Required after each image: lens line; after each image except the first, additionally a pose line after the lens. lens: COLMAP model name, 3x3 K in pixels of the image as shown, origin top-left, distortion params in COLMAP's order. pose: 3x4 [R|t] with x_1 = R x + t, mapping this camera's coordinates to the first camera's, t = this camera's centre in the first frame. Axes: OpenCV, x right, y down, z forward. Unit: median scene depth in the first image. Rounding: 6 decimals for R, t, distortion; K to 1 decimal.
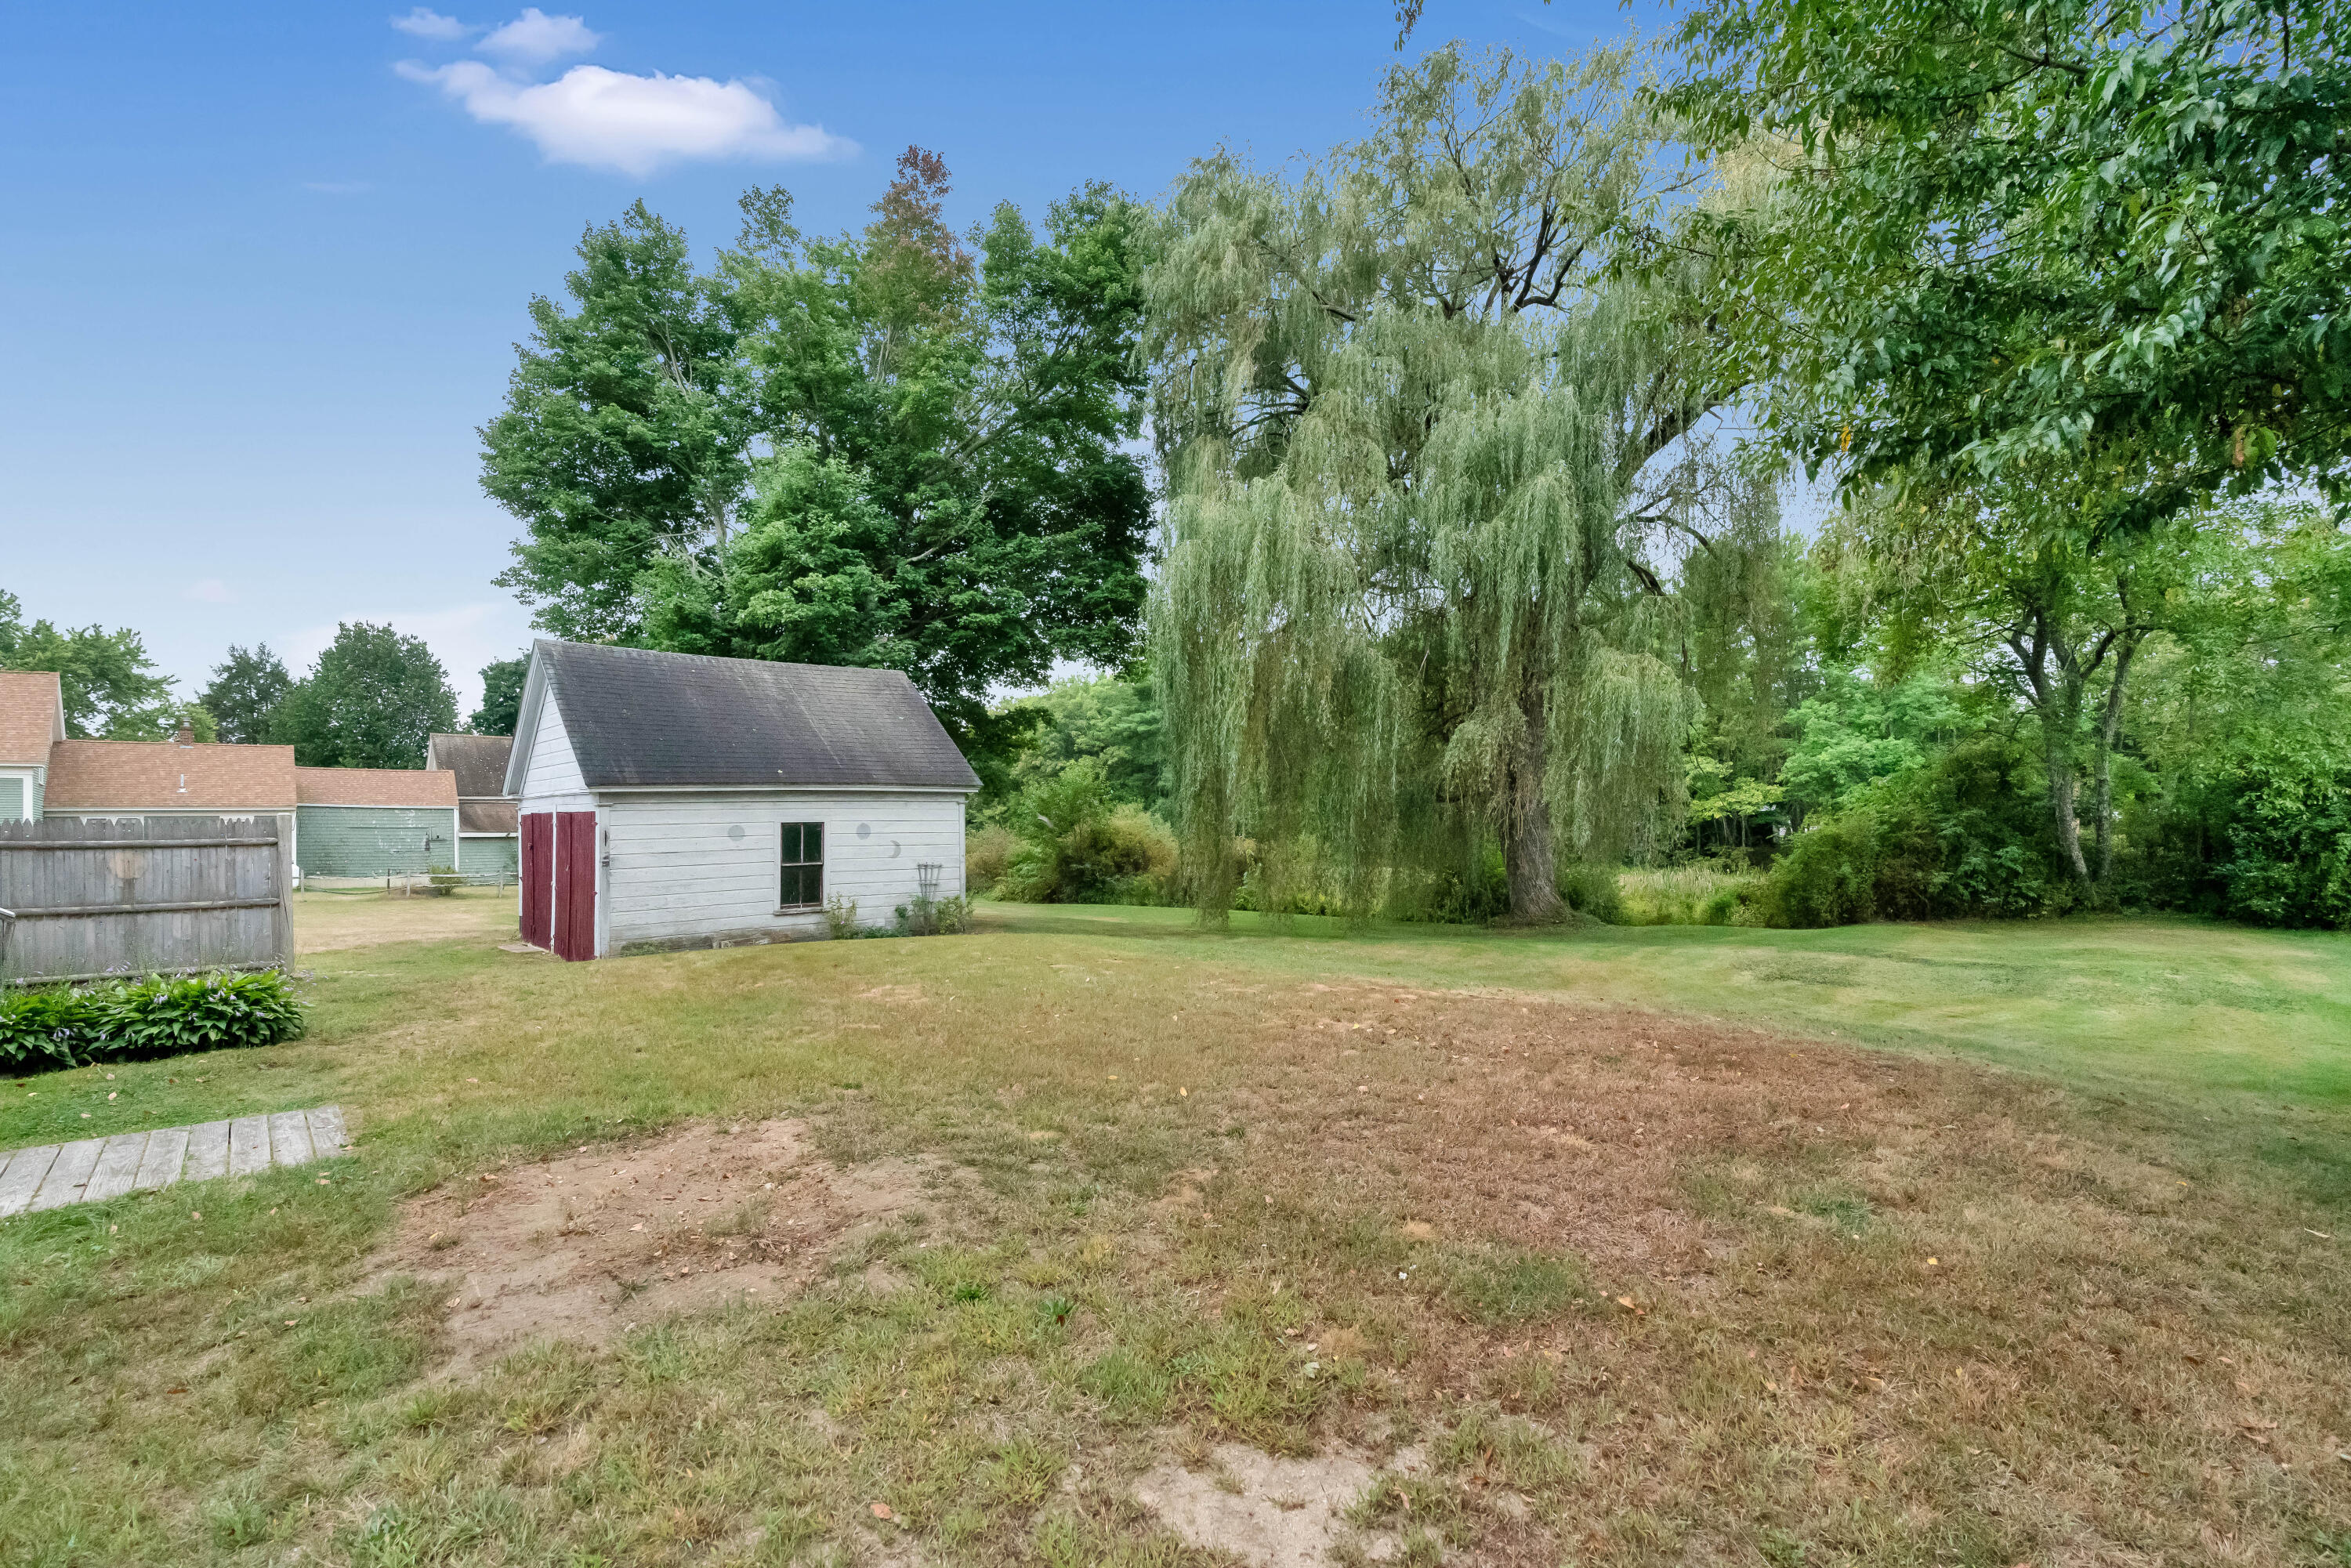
lens RADIAL K [[1070.5, 0, 1175.5], [0, 1070.5, 784.0], [0, 0, 1]] dist [-0.001014, 0.000044]
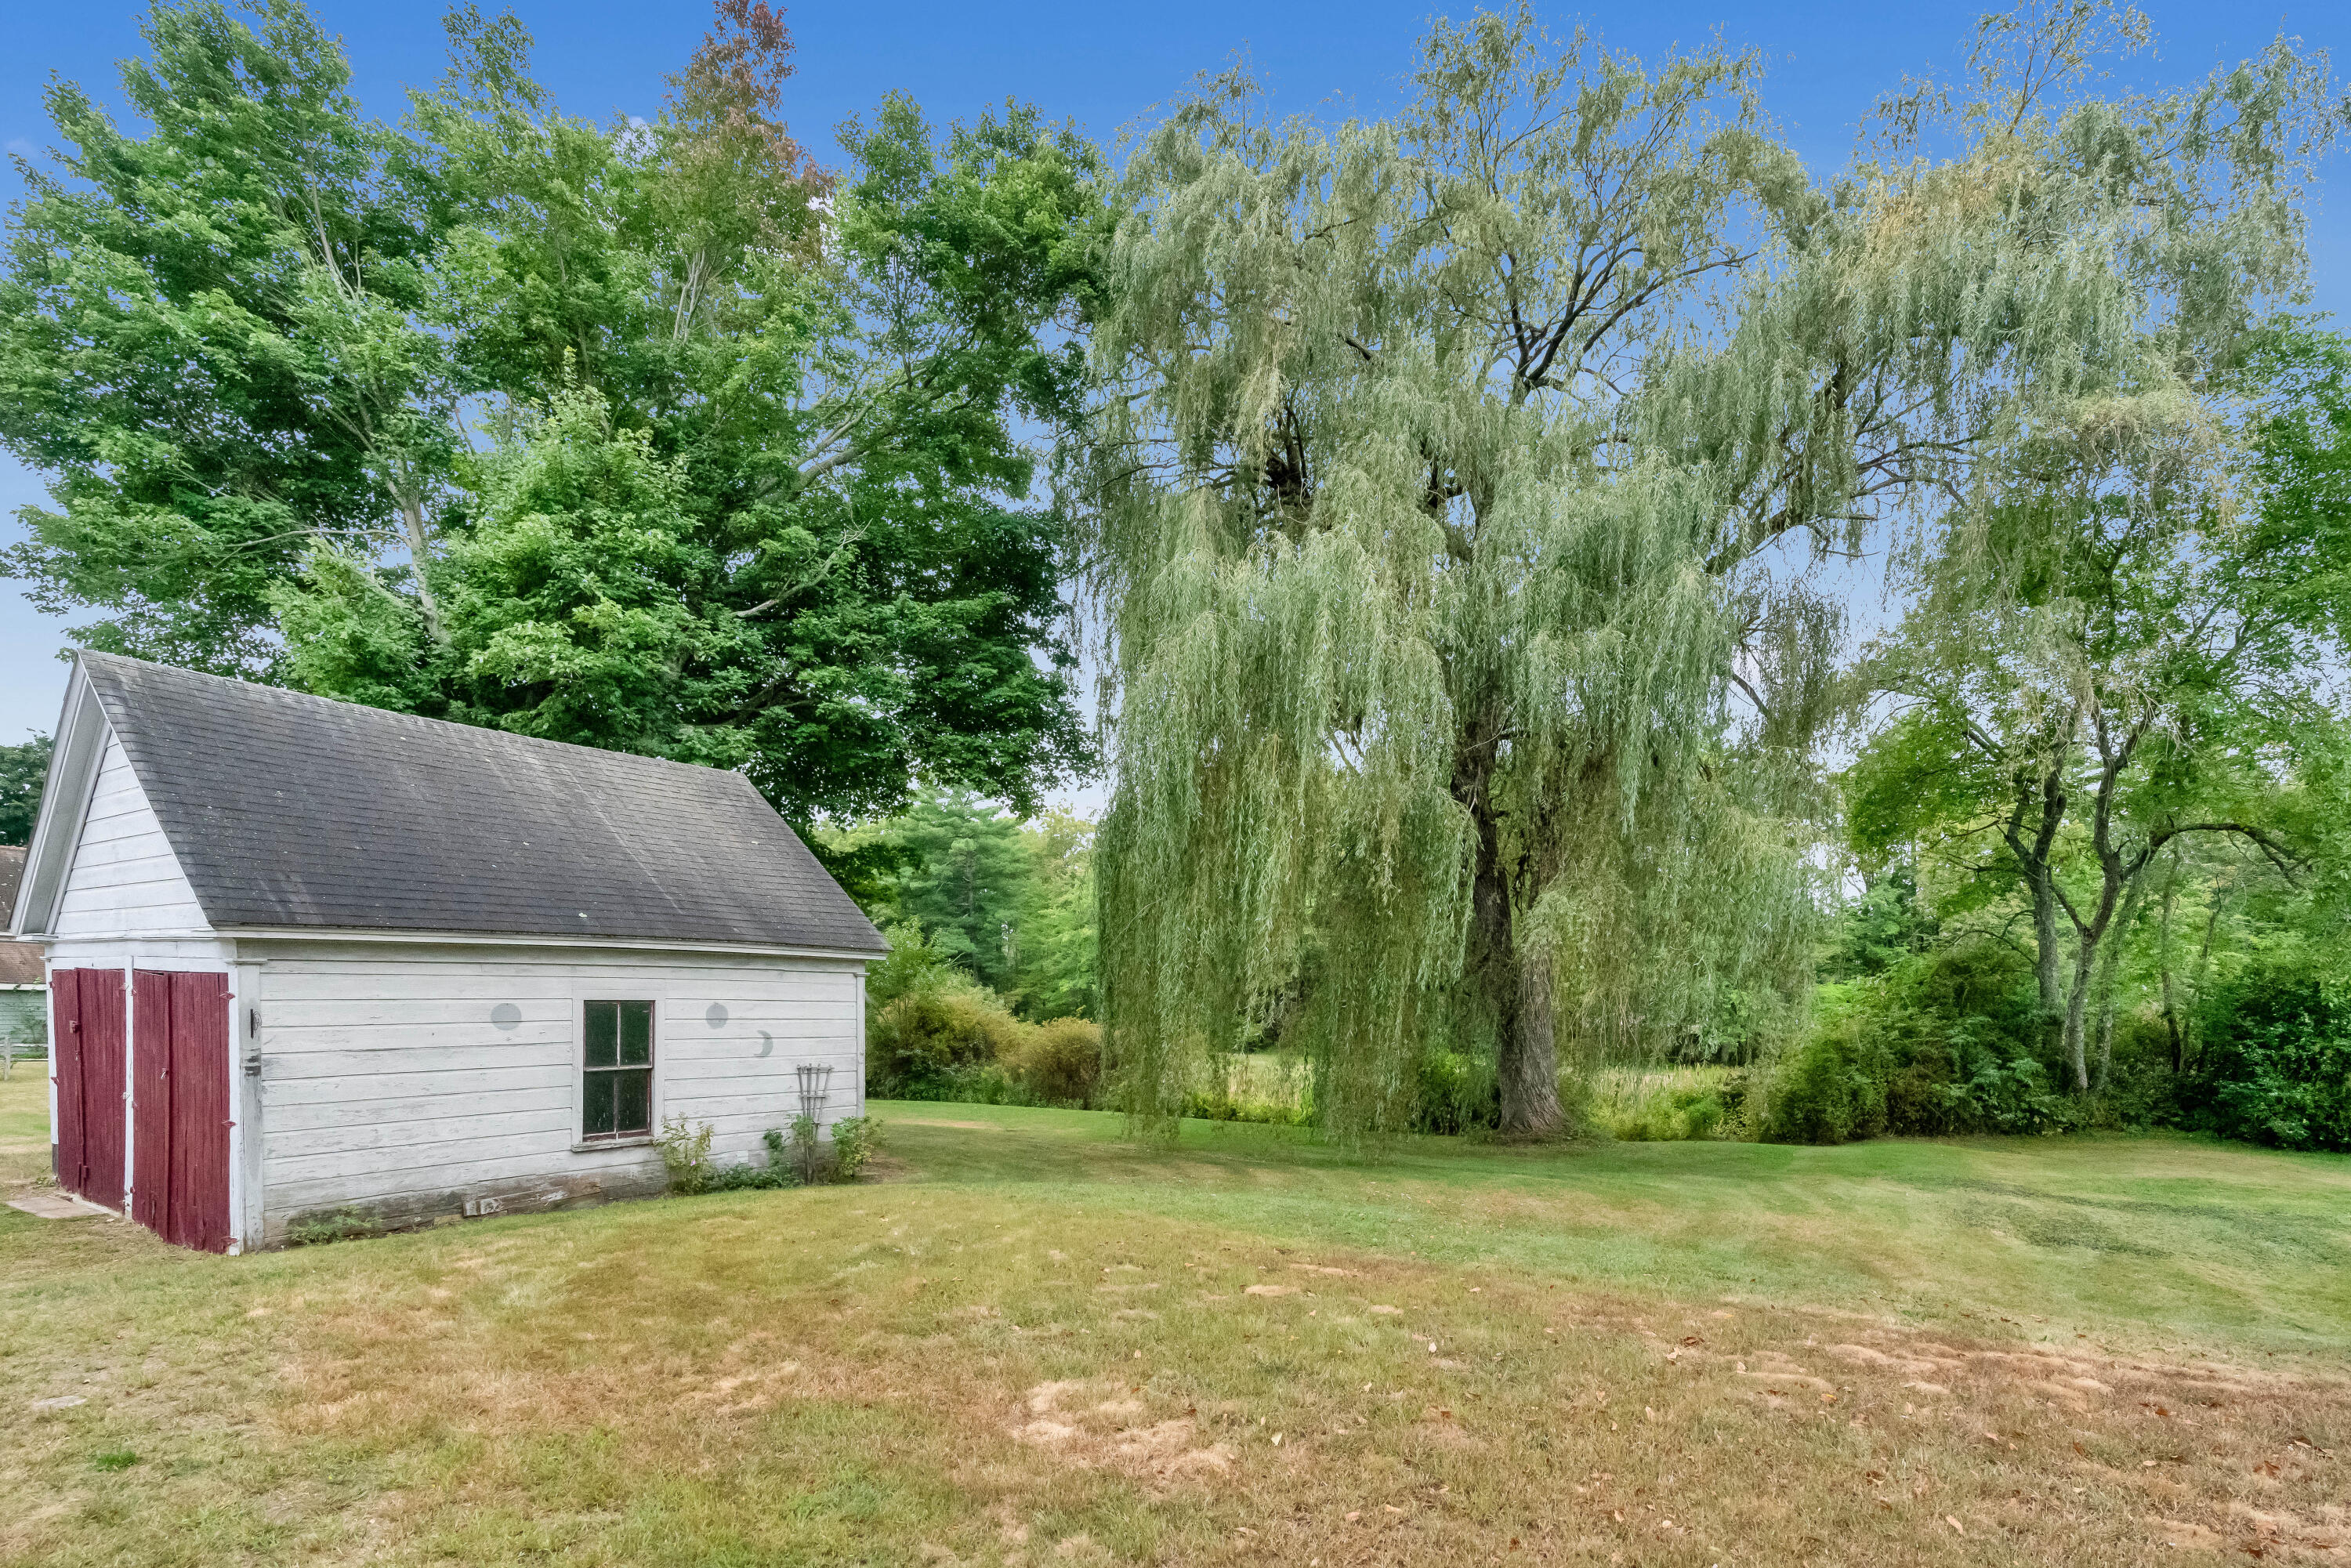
lens RADIAL K [[1105.0, 0, 1175.8], [0, 1105.0, 1024.4], [0, 0, 1]] dist [0.000072, -0.000151]
pose [[0.967757, 0.021289, 0.250984, -0.164042], [-0.037246, 0.997563, 0.059002, 0.000560], [-0.249116, -0.066448, 0.966191, 0.255446]]
